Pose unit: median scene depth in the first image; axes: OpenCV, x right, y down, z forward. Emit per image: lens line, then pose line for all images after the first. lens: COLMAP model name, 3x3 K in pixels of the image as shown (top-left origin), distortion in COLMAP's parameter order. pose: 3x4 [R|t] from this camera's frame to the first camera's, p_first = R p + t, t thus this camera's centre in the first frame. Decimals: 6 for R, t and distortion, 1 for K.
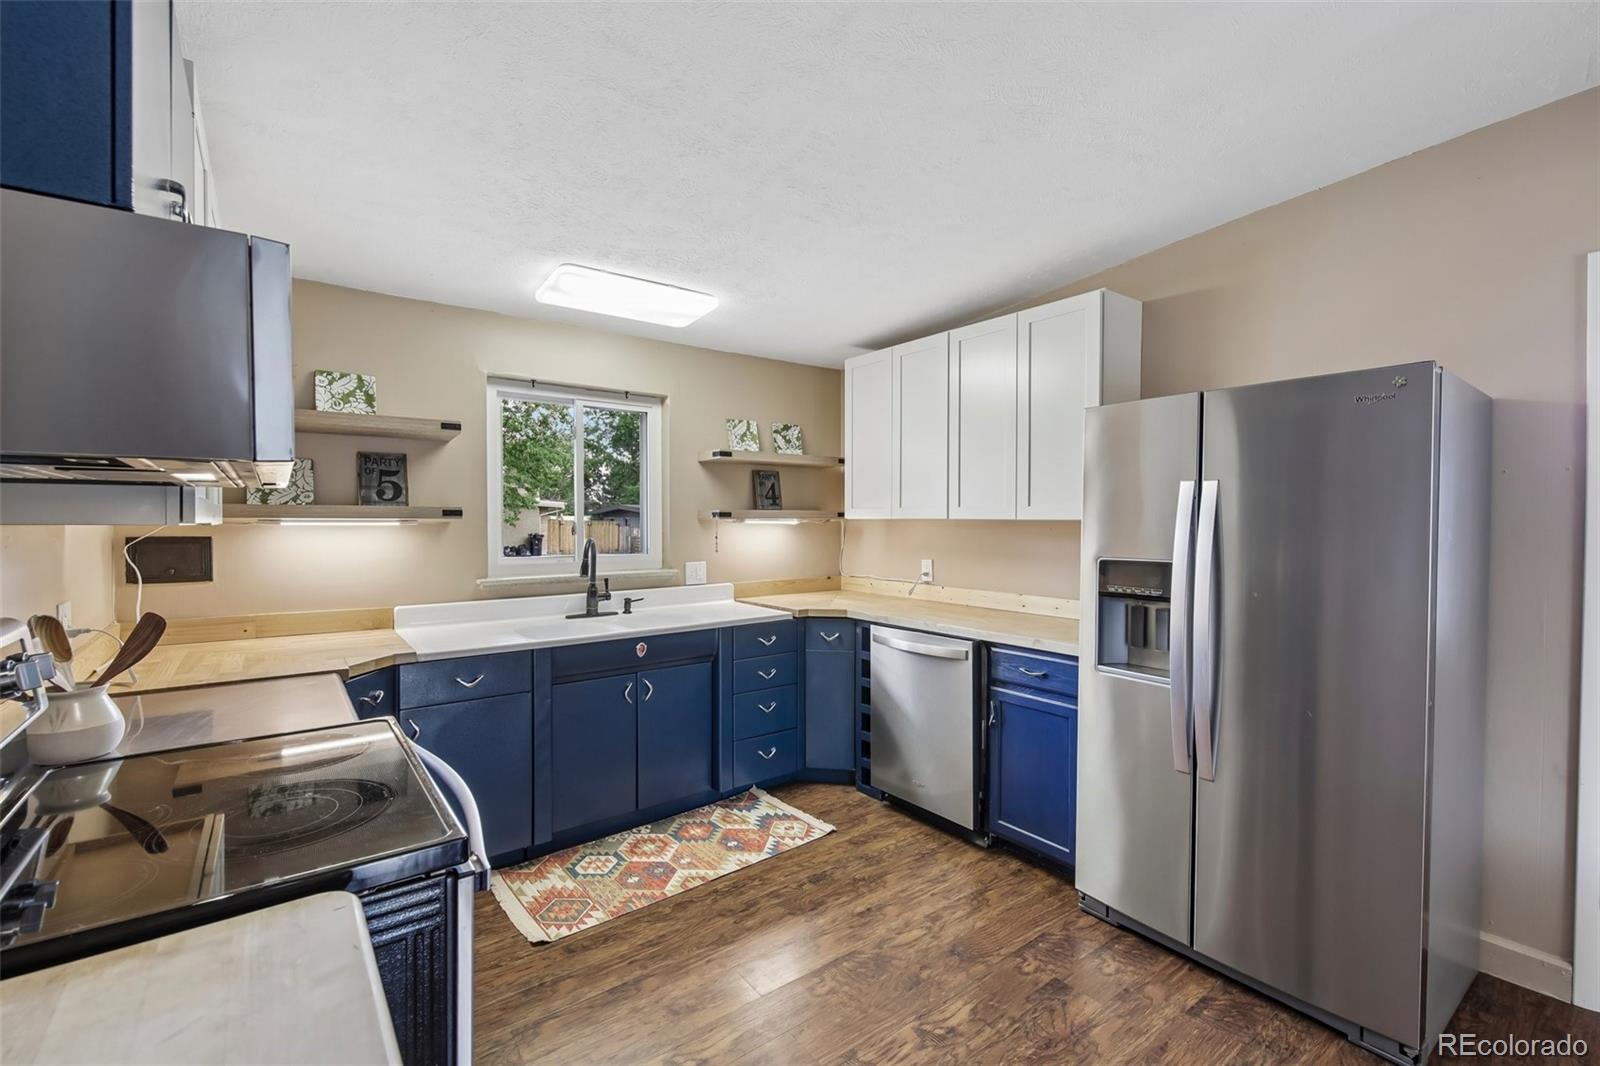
lens RADIAL K [[685.0, 0, 812.6], [0, 685.0, 534.8], [0, 0, 1]] dist [0.008945, -0.006177]
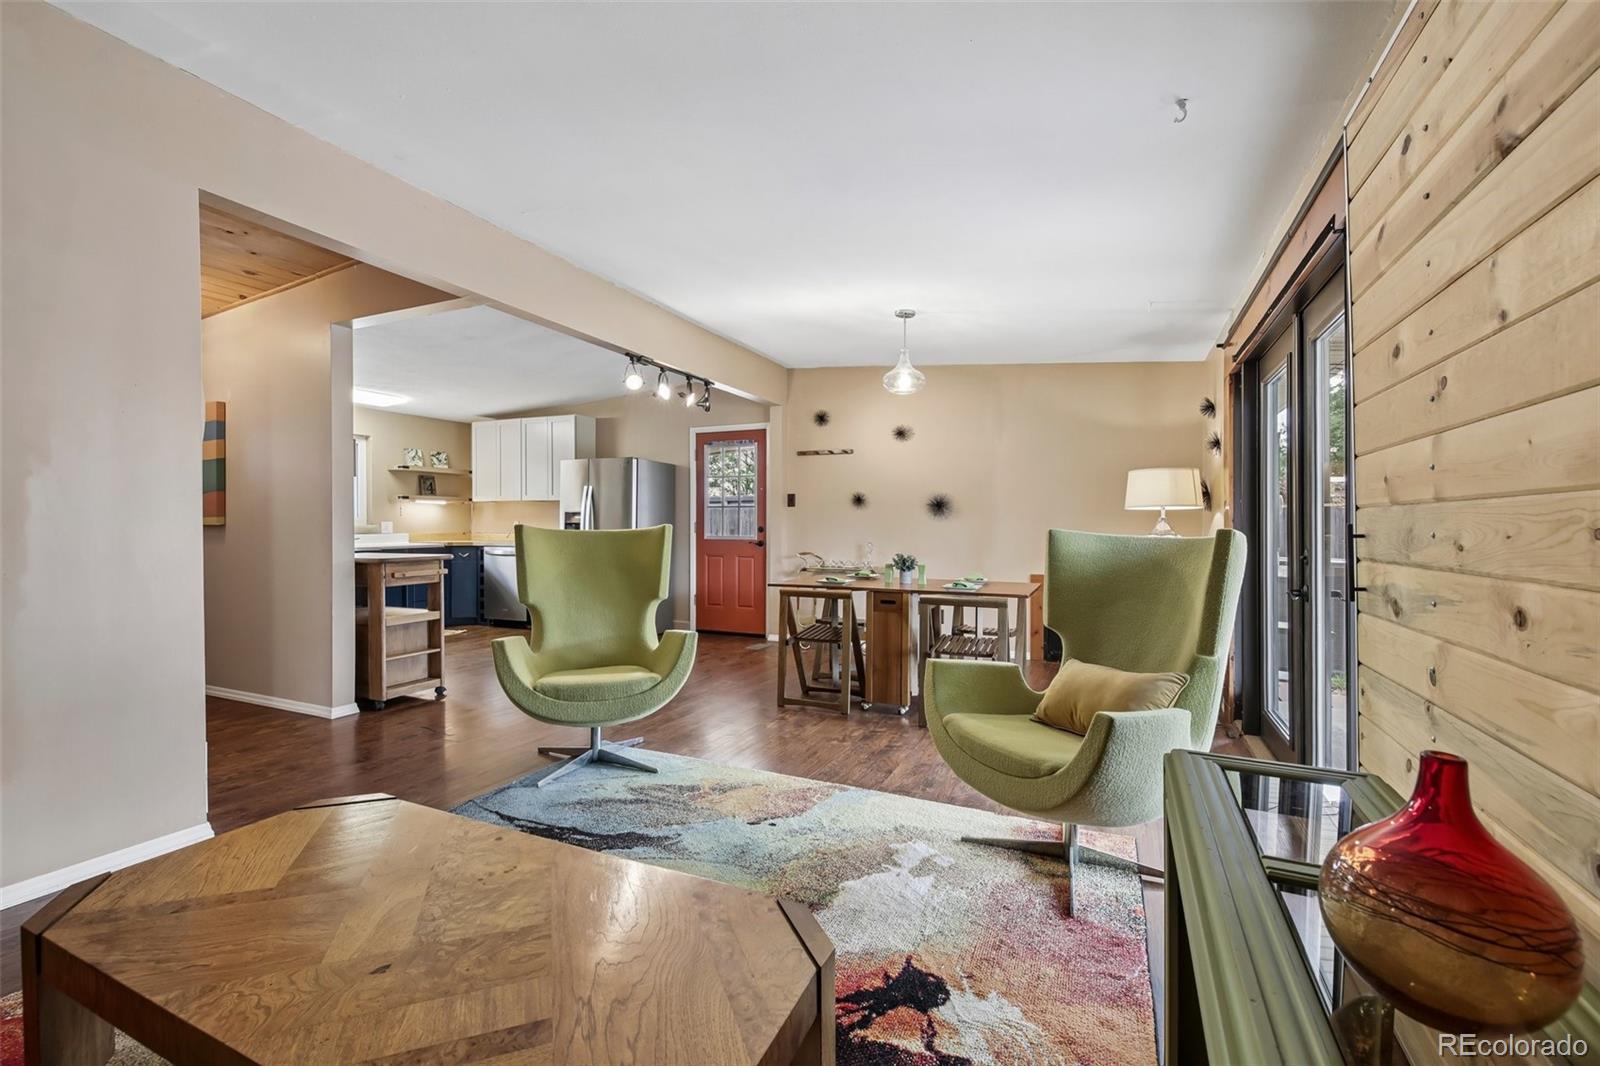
lens RADIAL K [[685.0, 0, 790.7], [0, 685.0, 523.8], [0, 0, 1]] dist [0.008945, -0.006177]
pose [[0.893284, 0.001711, 0.449489, -0.027508], [0.007558, 0.999794, -0.018828, 0.105569], [-0.449428, 0.020216, 0.893088, -1.459998]]
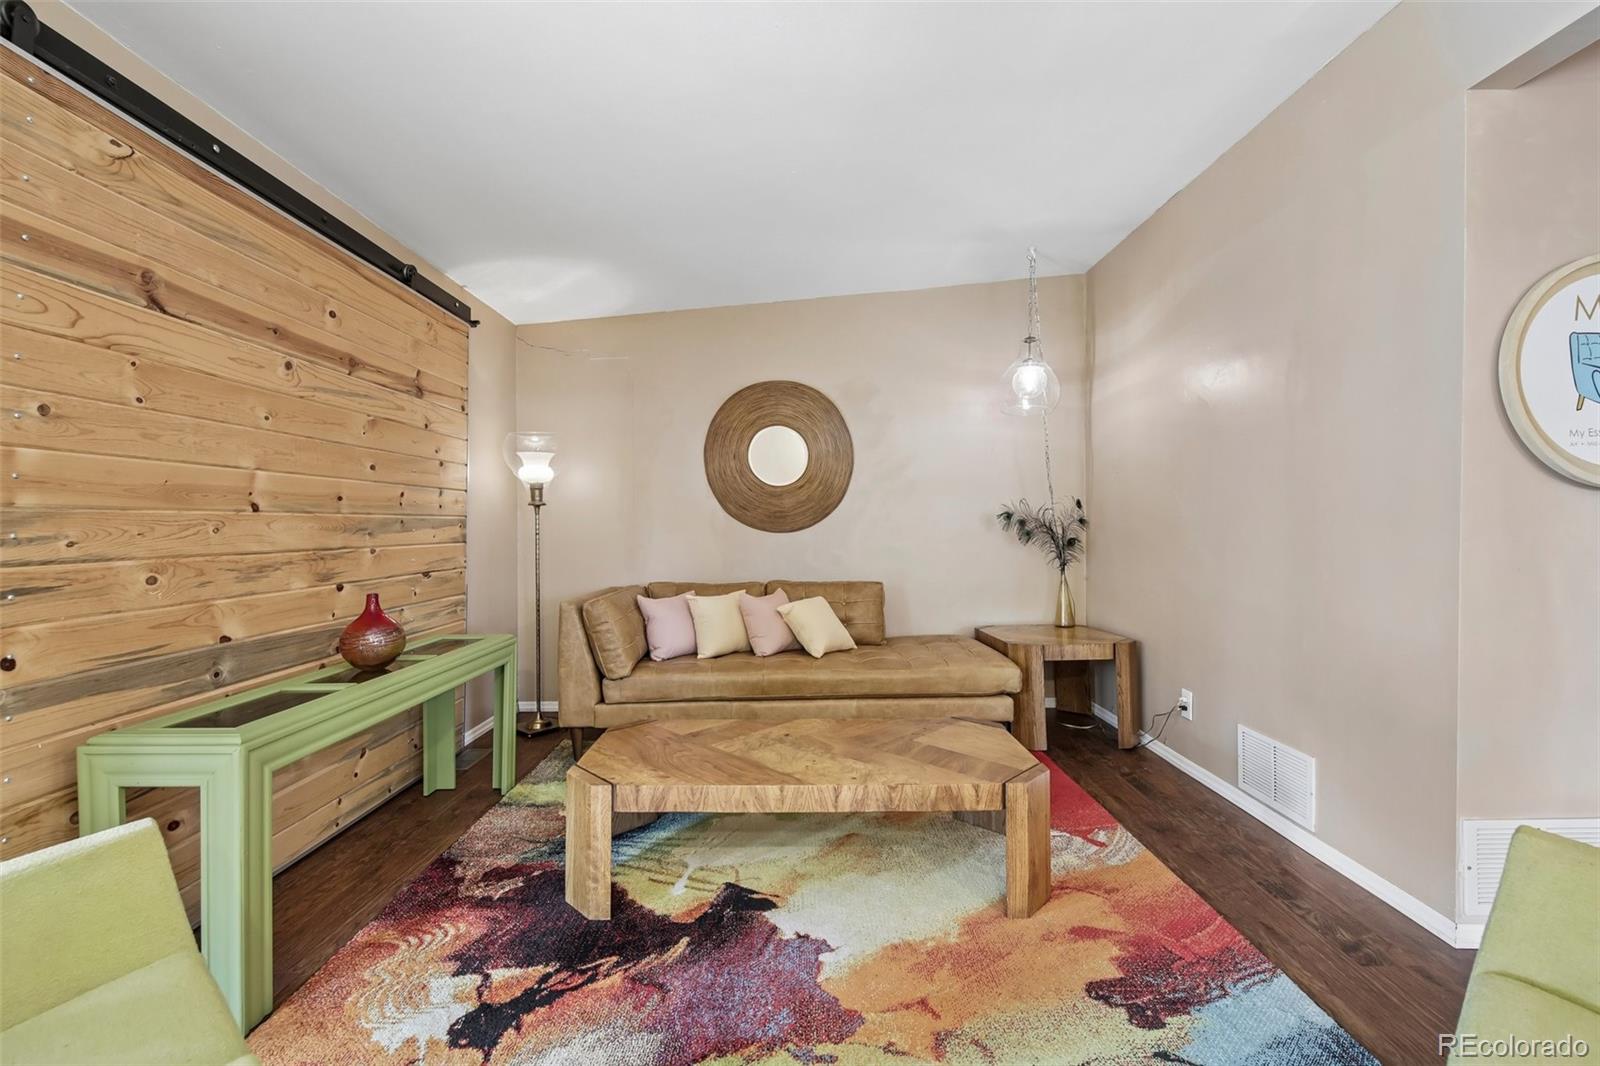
lens RADIAL K [[685.0, 0, 792.1], [0, 685.0, 533.4], [0, 0, 1]] dist [0.008945, -0.006177]
pose [[-0.616787, 0.007867, -0.787091, 0.508236], [-0.018751, 0.999519, 0.024685, 0.085604], [0.786907, 0.029984, -0.616343, -0.618305]]
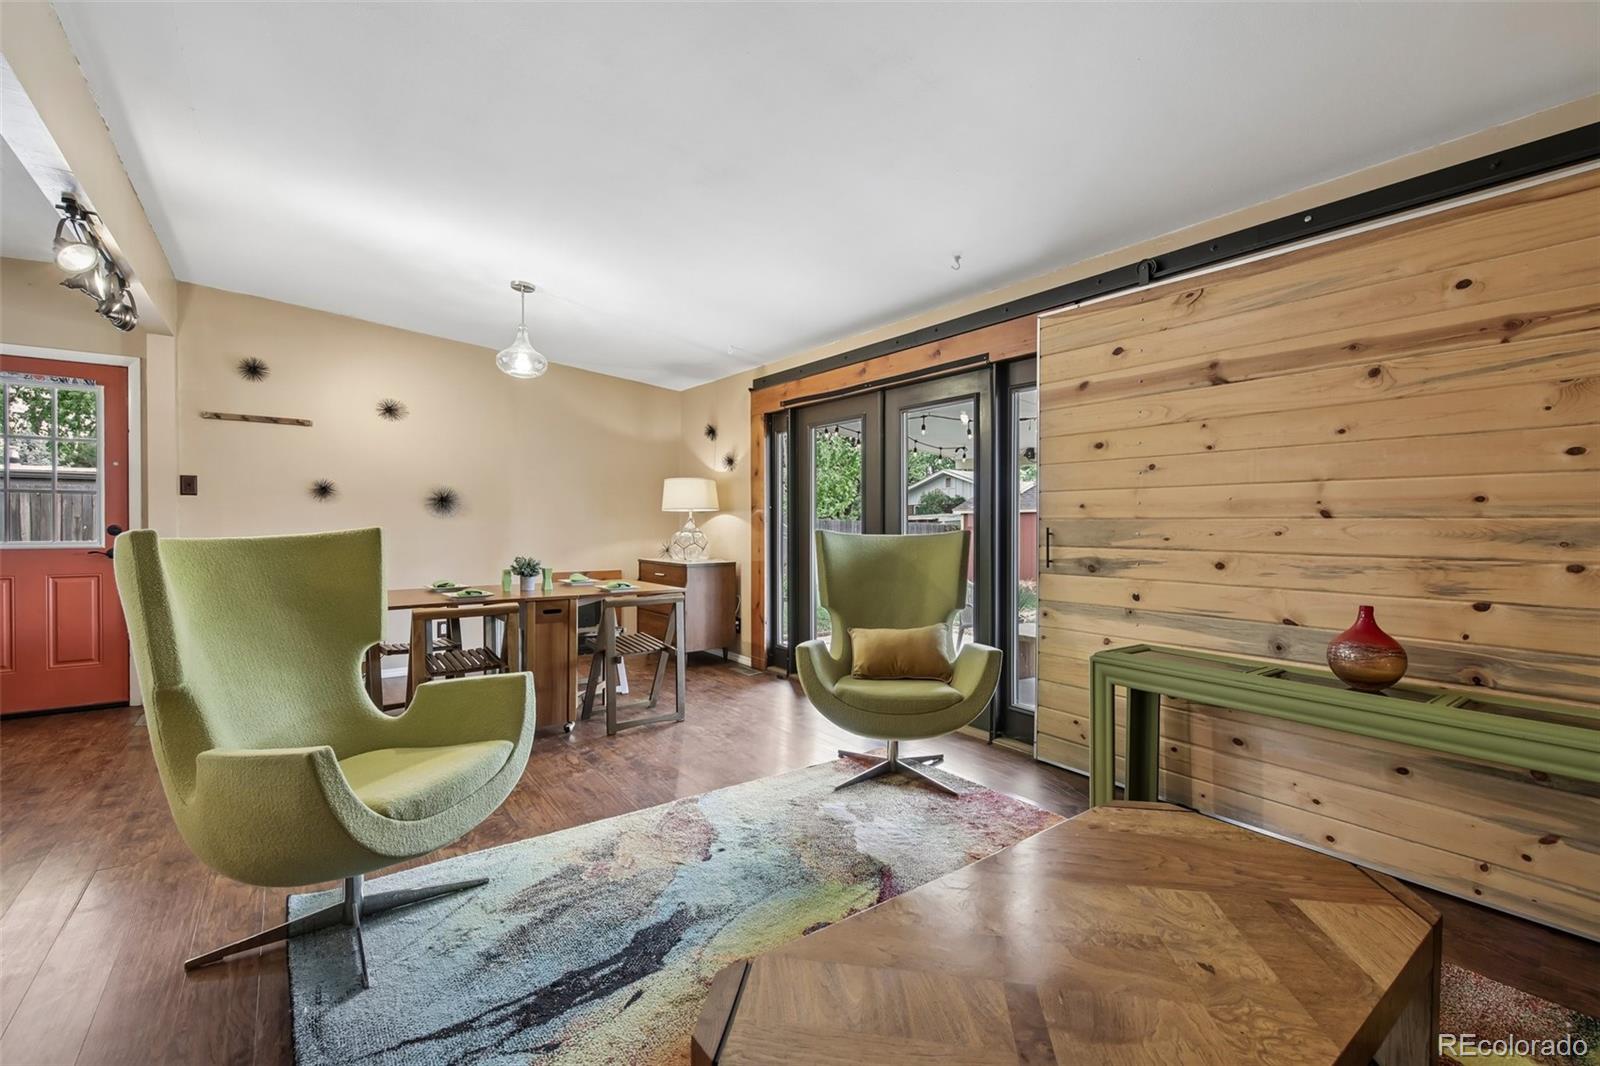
lens RADIAL K [[685.0, 0, 792.8], [0, 685.0, 524.4], [0, 0, 1]] dist [0.008945, -0.006177]
pose [[0.029347, -0.003345, 0.999564, -0.409788], [0.015289, 0.999879, 0.002897, 0.086855], [-0.999452, 0.015197, 0.029395, -0.864597]]
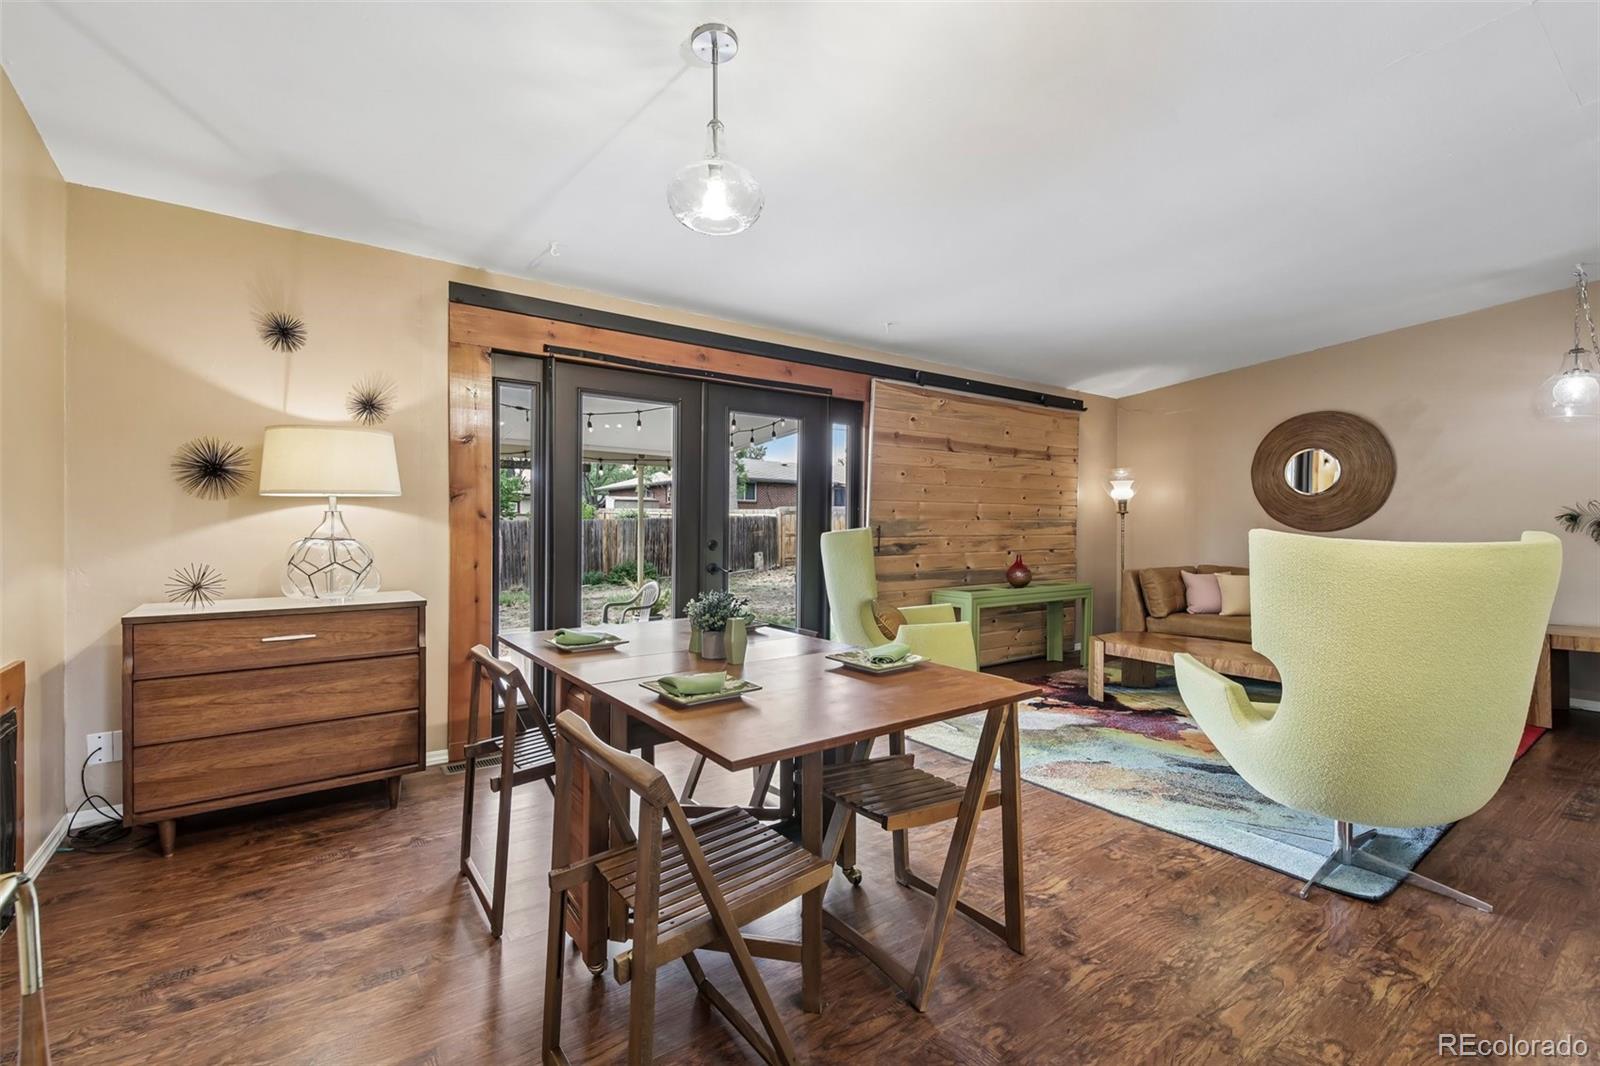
lens RADIAL K [[685.0, 0, 794.5], [0, 685.0, 528.3], [0, 0, 1]] dist [0.008945, -0.006177]
pose [[-0.999252, -0.003781, 0.038484, 0.684266], [-0.002740, 0.999630, 0.027079, 0.068191], [-0.038572, 0.026953, -0.998892, 0.227823]]
